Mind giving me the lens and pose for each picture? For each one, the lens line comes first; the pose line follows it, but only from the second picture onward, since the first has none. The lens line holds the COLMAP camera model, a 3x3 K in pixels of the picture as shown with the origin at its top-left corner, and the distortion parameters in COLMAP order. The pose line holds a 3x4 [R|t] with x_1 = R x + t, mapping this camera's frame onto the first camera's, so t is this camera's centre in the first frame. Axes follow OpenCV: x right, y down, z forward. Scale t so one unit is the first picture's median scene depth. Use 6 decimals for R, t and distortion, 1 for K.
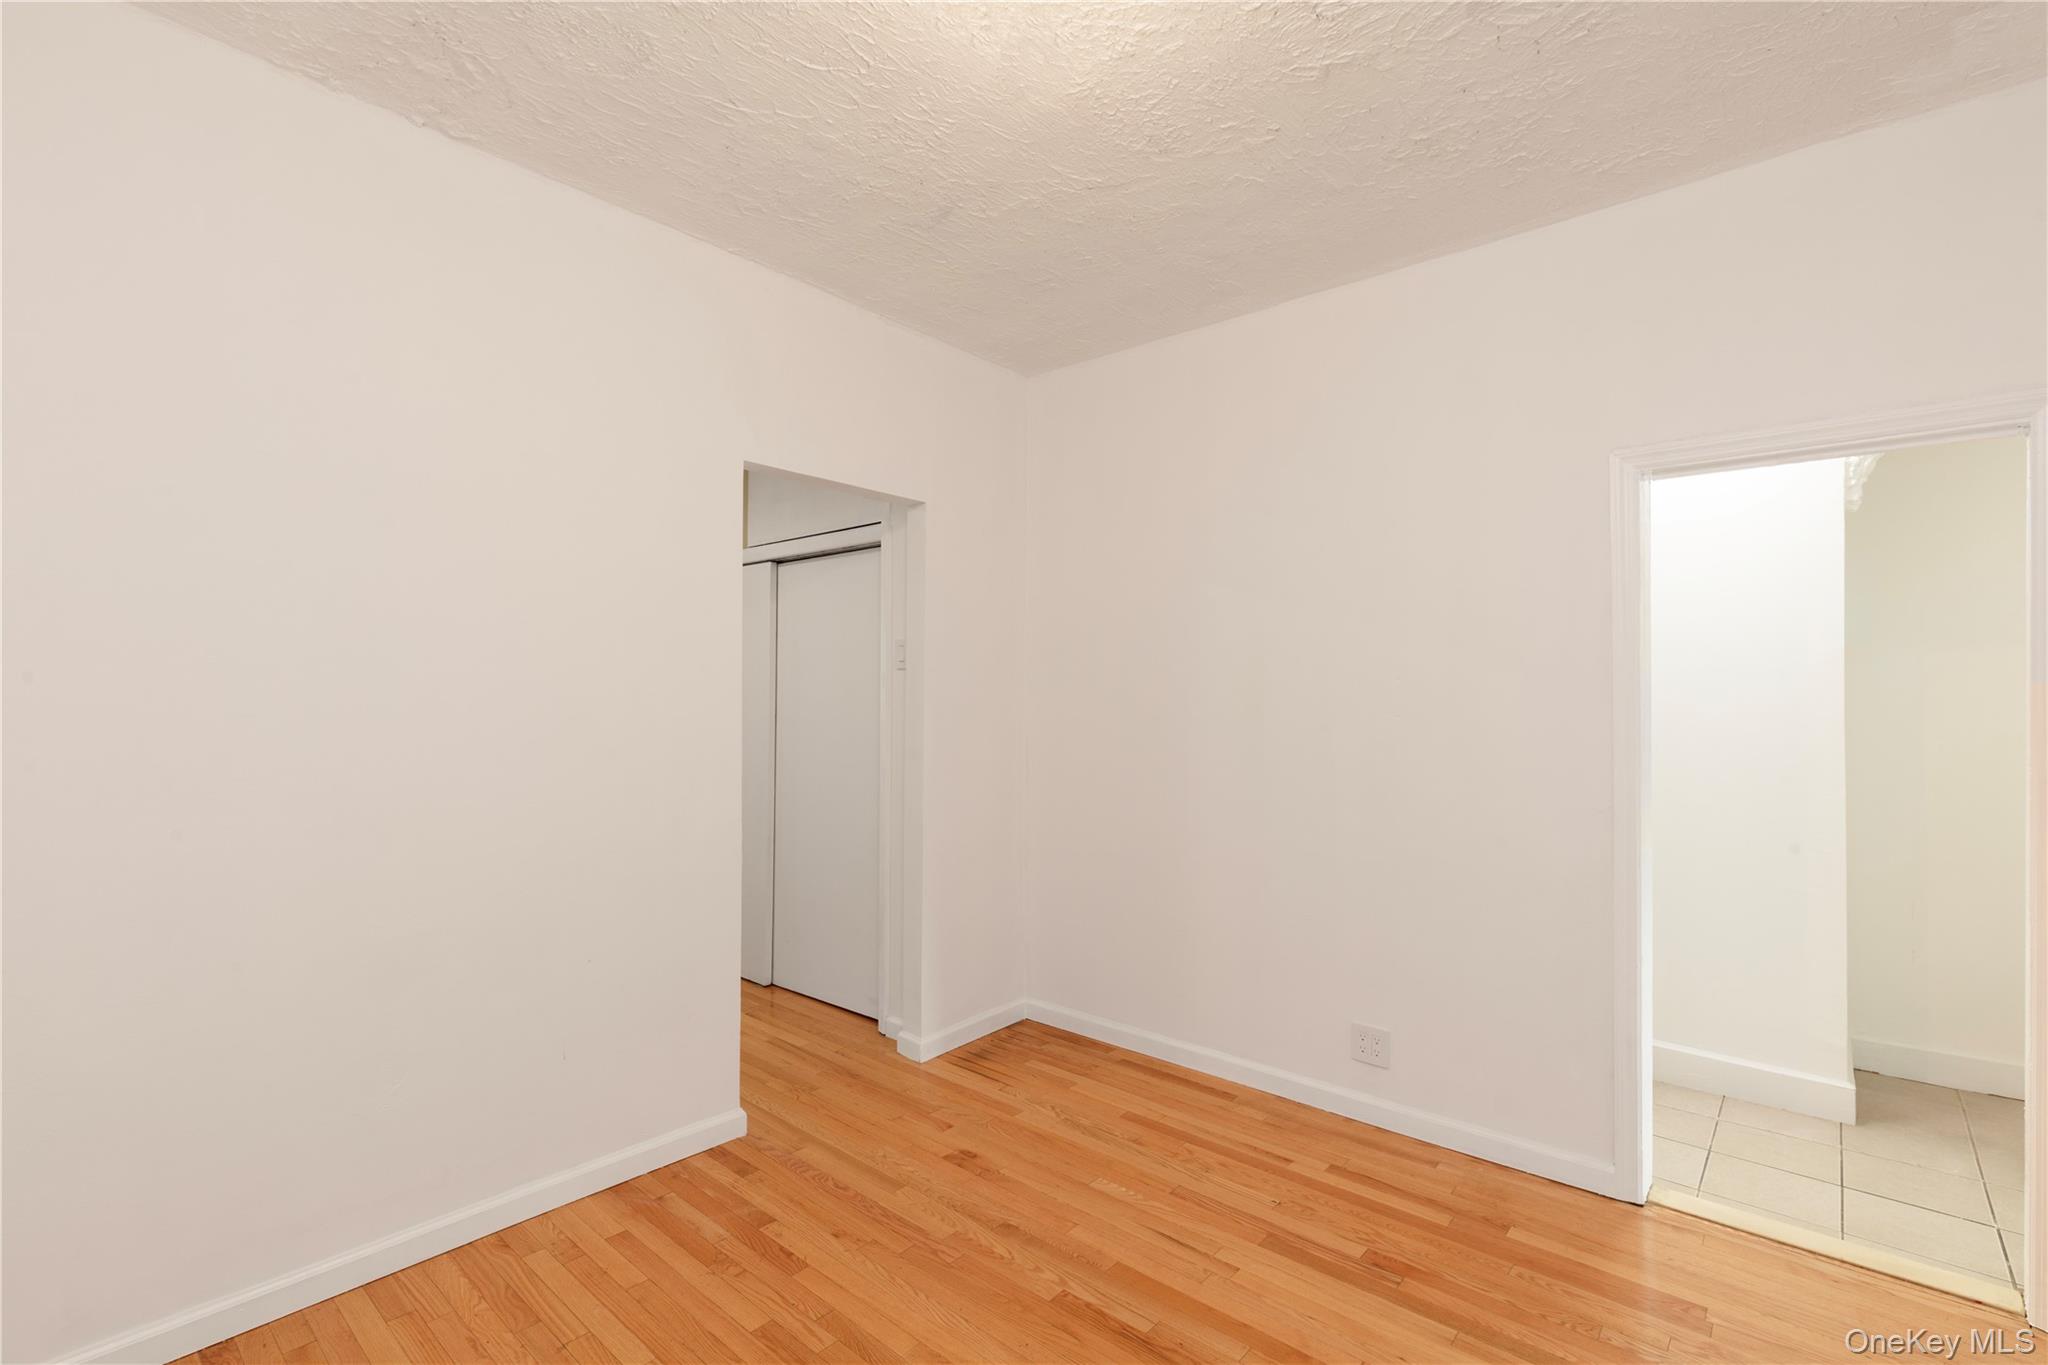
lens RADIAL K [[935.7, 0, 1028.5], [0, 935.7, 684.9], [0, 0, 1]] dist [0.002155, -0.003689]
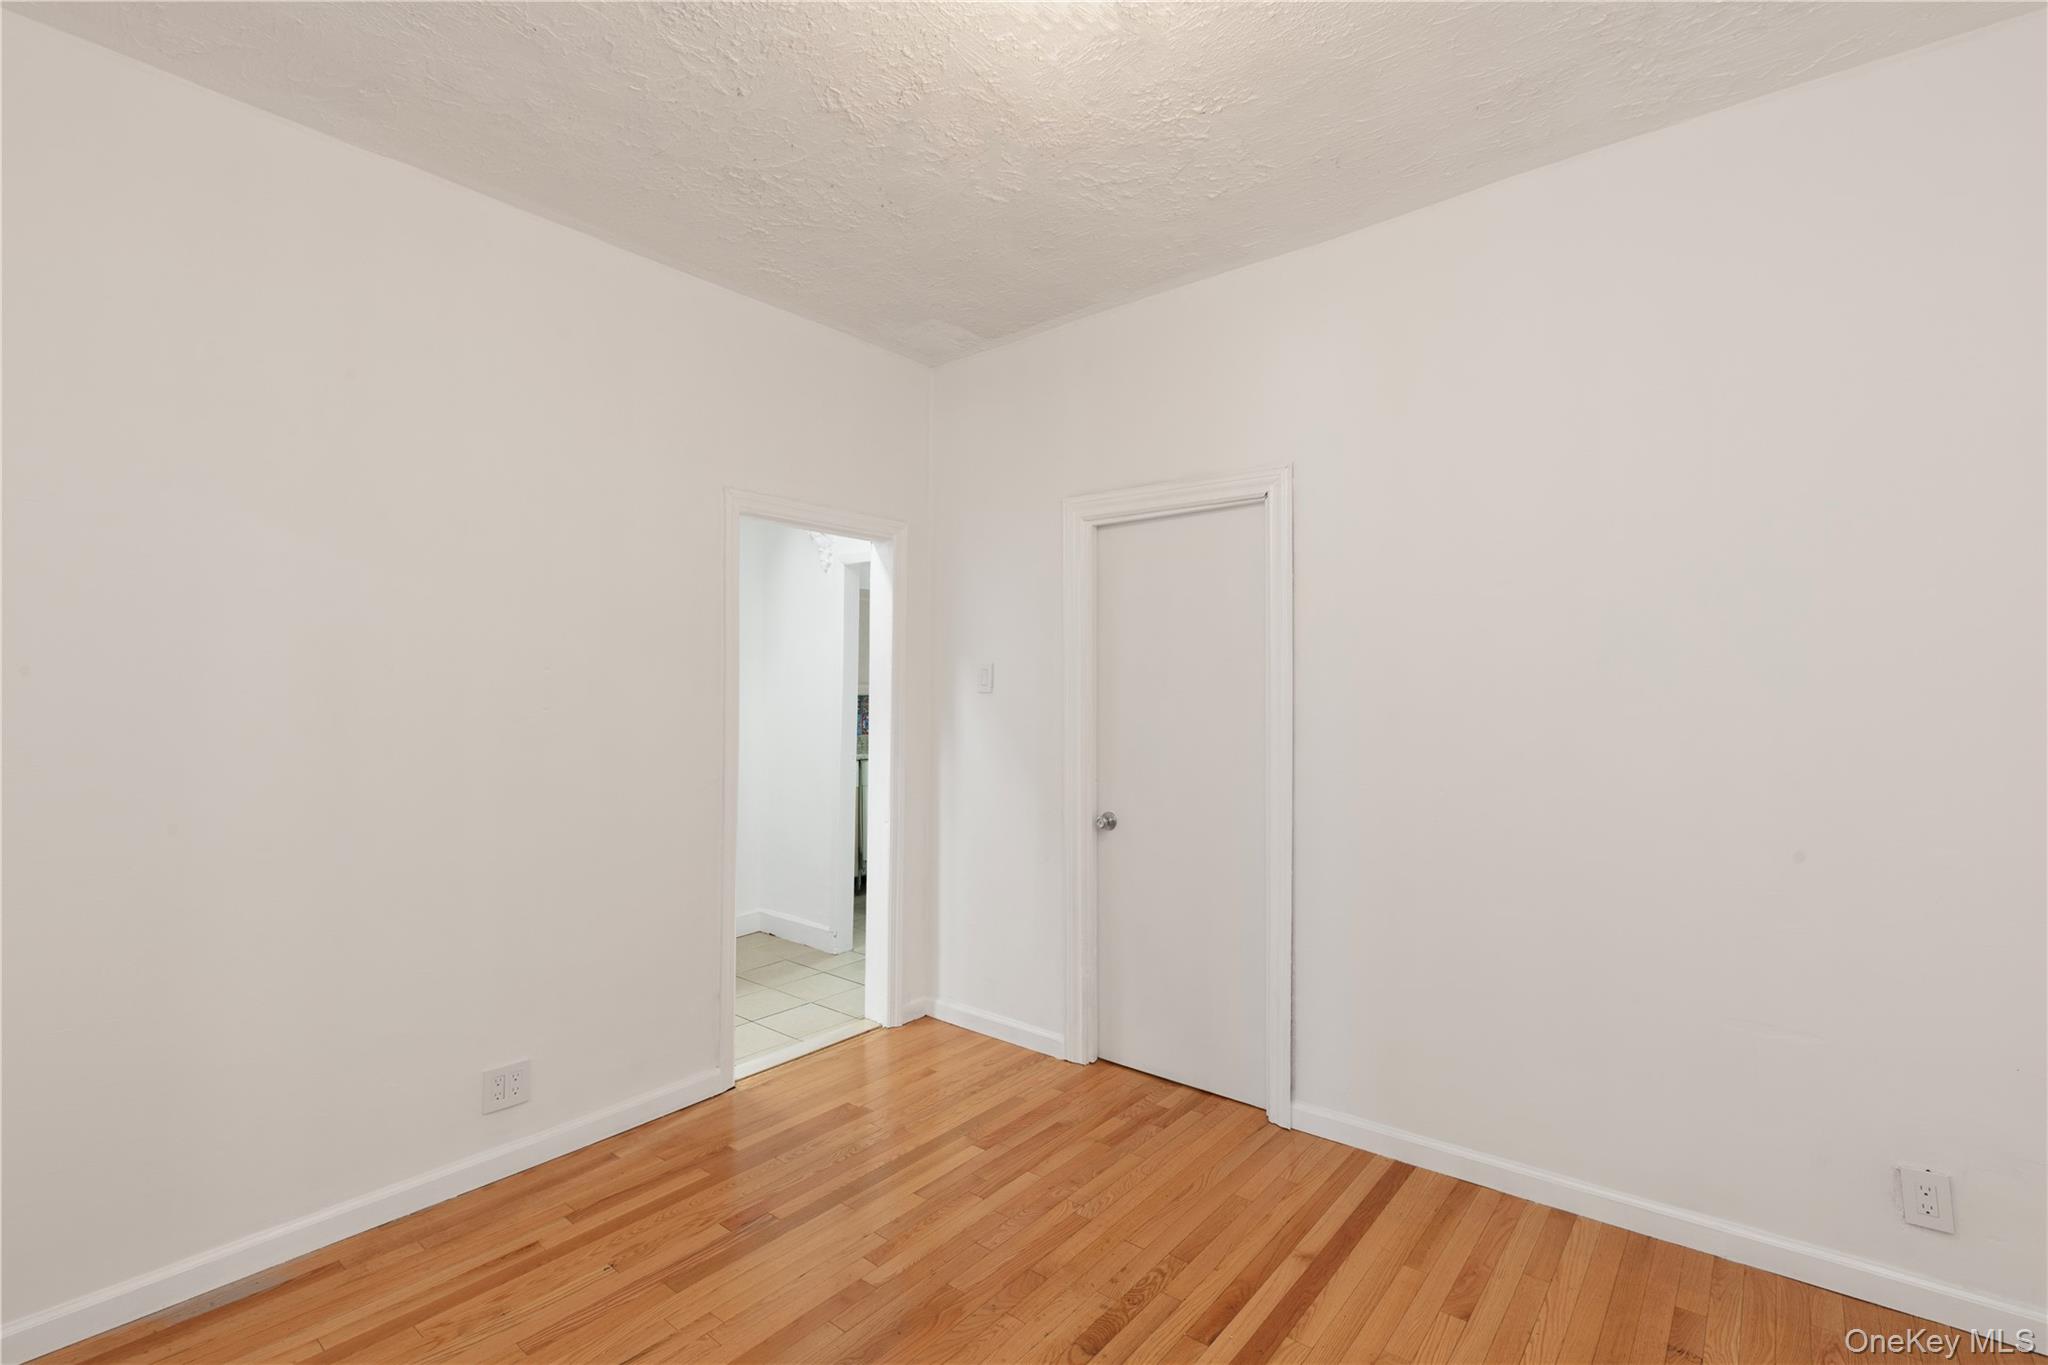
lens RADIAL K [[935.7, 0, 1028.7], [0, 935.7, 679.0], [0, 0, 1]] dist [0.002155, -0.003689]
pose [[-0.033367, 0.001958, 0.999441, -0.593580], [-0.000447, 0.999998, -0.001974, 0.007150], [-0.999443, -0.000513, -0.033366, 0.612993]]
